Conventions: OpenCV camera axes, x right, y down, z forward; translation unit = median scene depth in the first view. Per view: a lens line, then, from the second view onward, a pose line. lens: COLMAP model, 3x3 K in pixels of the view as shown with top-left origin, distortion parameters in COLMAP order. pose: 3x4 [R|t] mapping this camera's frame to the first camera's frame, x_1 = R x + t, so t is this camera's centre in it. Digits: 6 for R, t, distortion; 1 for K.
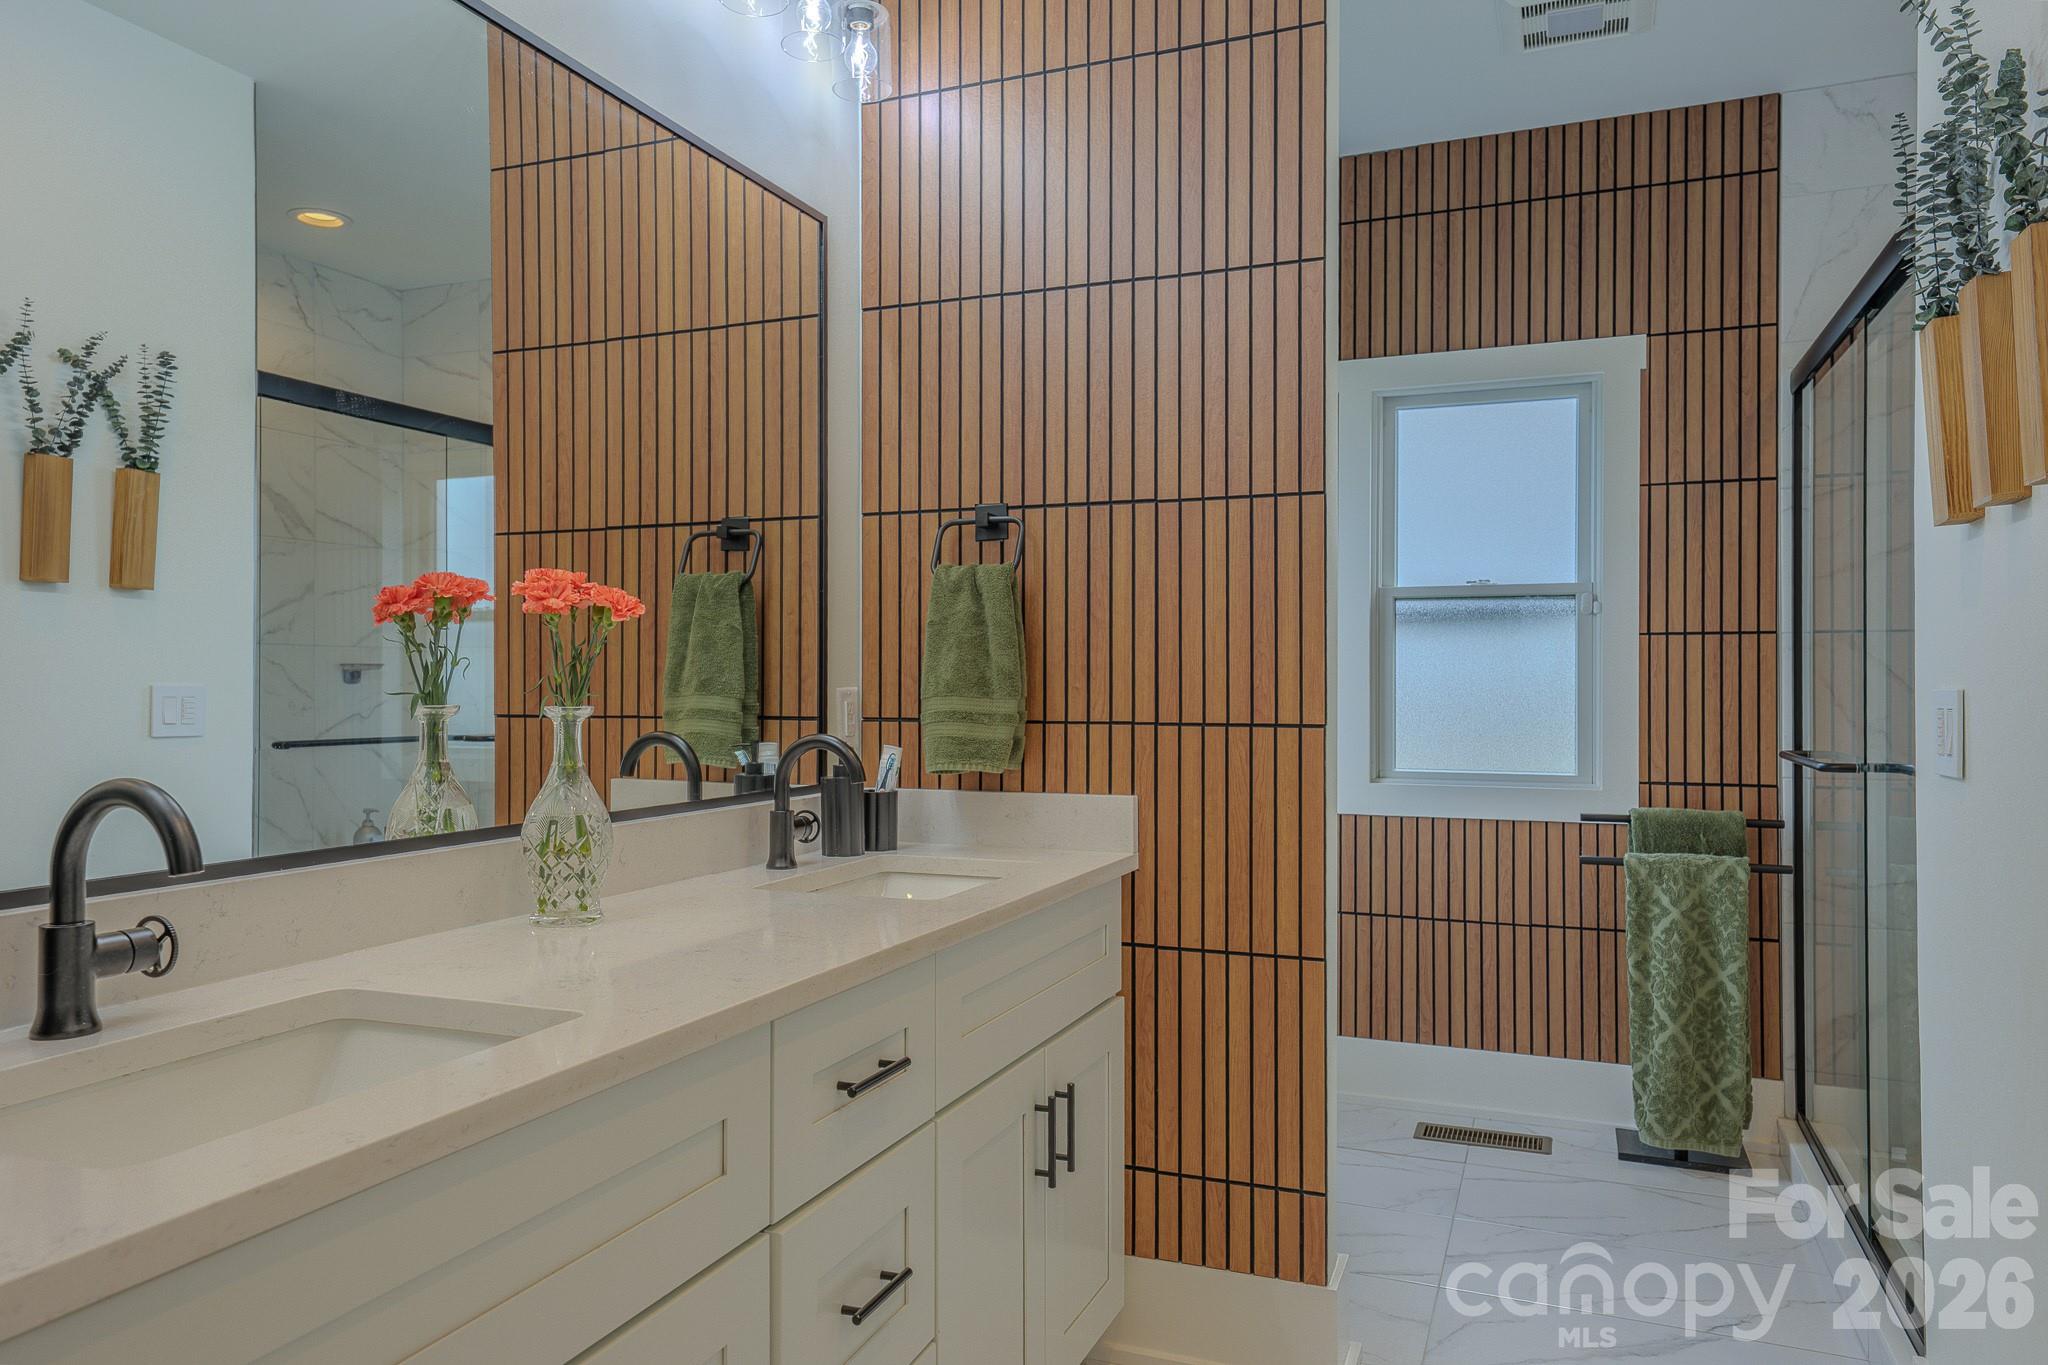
lens RADIAL K [[1355.5, 0, 1031.0], [0, 1355.5, 672.5], [0, 0, 1]] dist [0.043936, -0.005092]
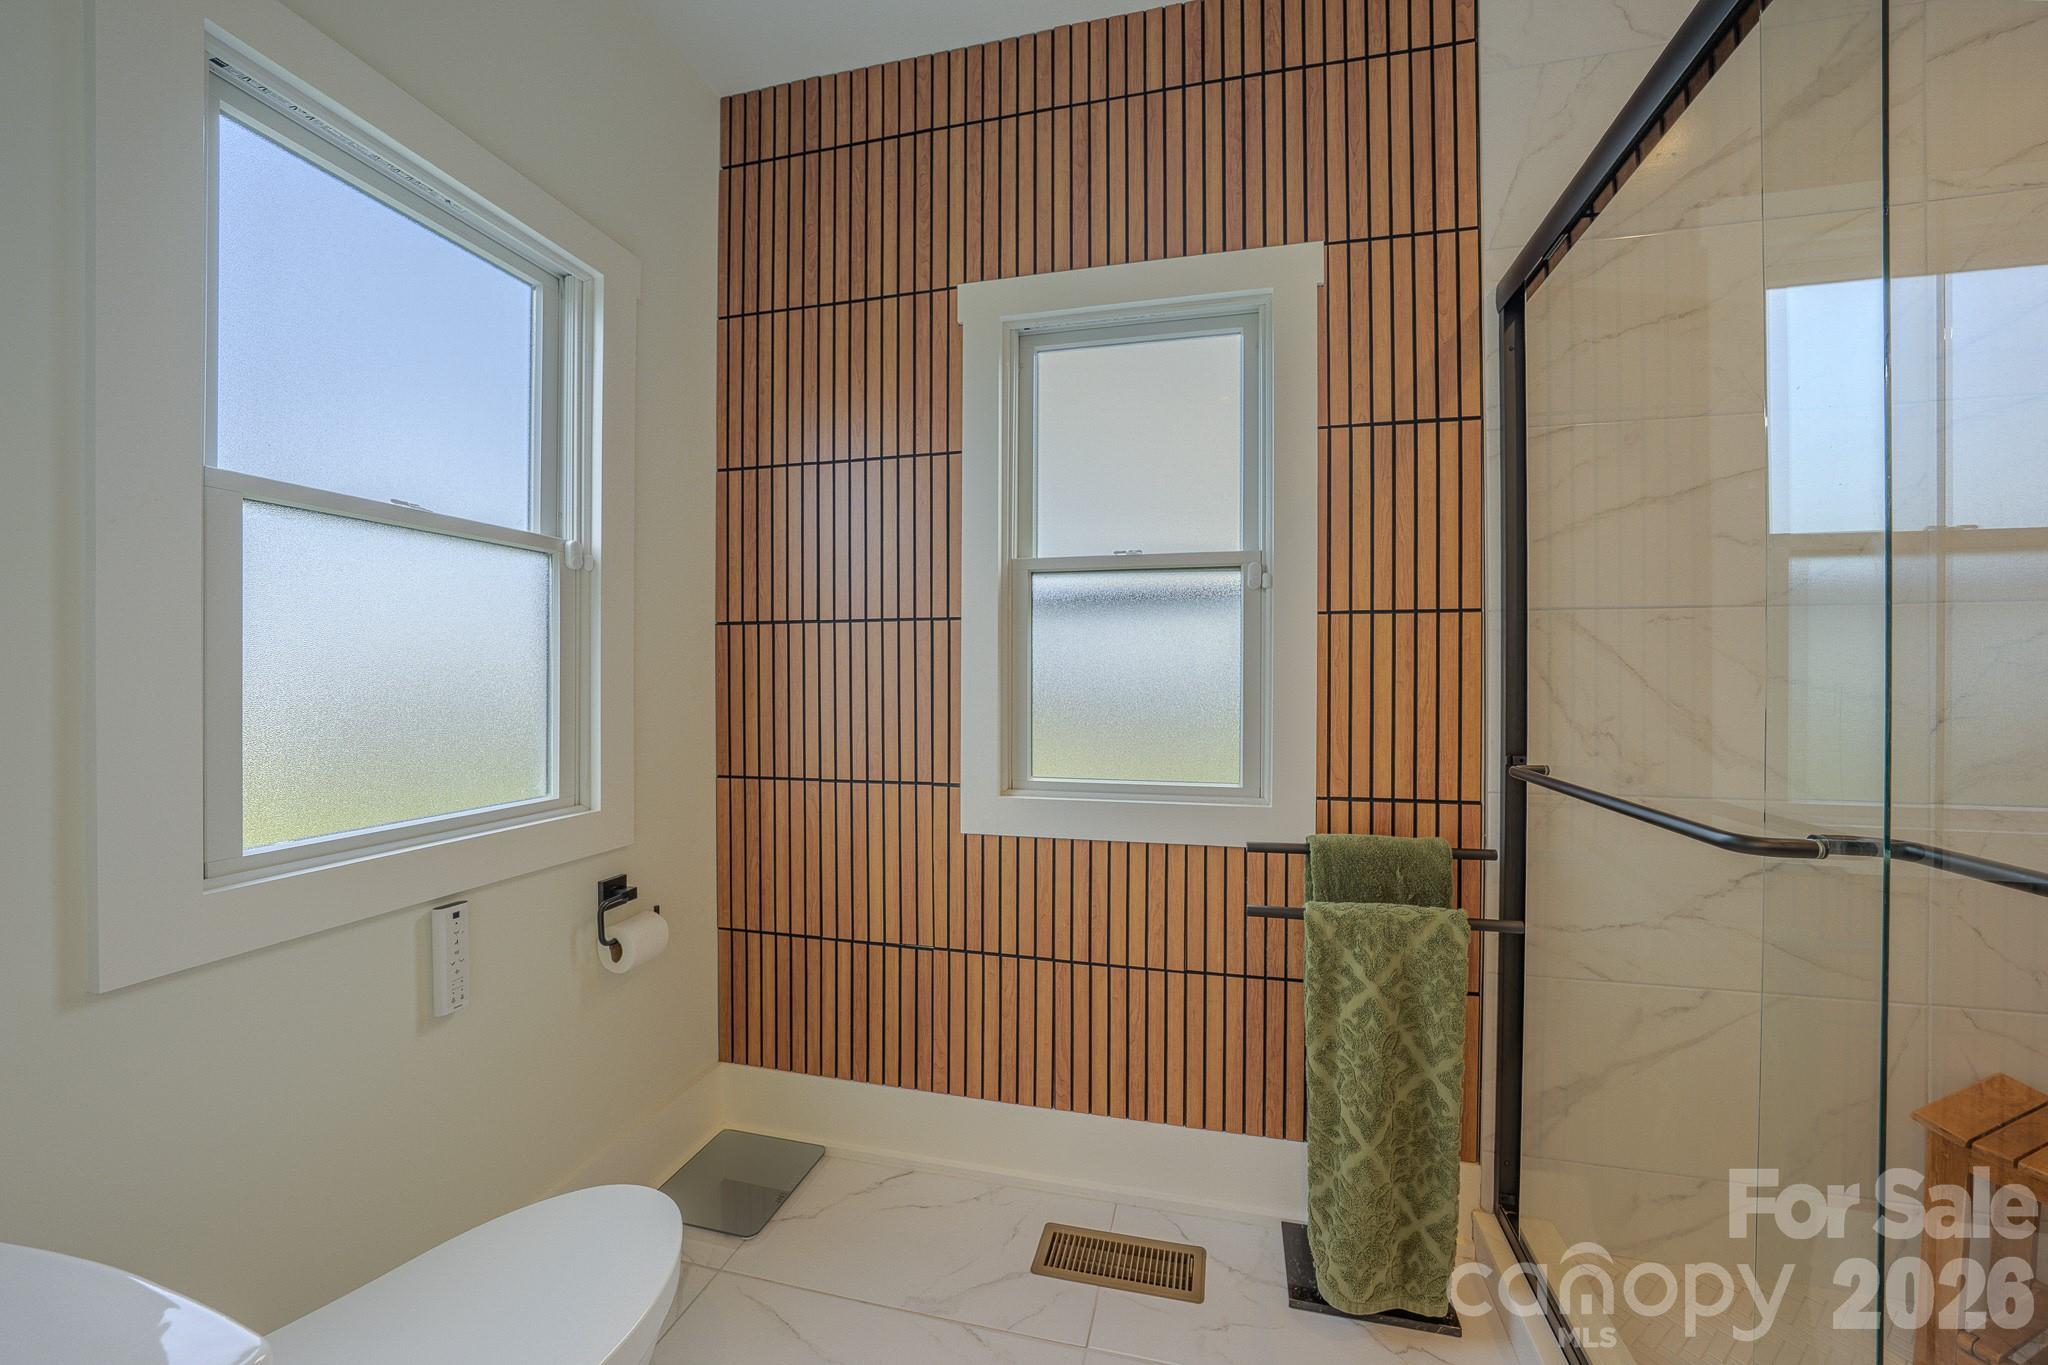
lens RADIAL K [[715.4, 0, 1007.7], [0, 715.4, 680.7], [0, 0, 1]] dist [-0.015079, 0.000866]
pose [[0.996630, -0.002381, 0.081995, 0.228874], [0.001173, 0.999890, 0.014779, 0.005174], [-0.082022, -0.014633, 0.996523, 0.595425]]
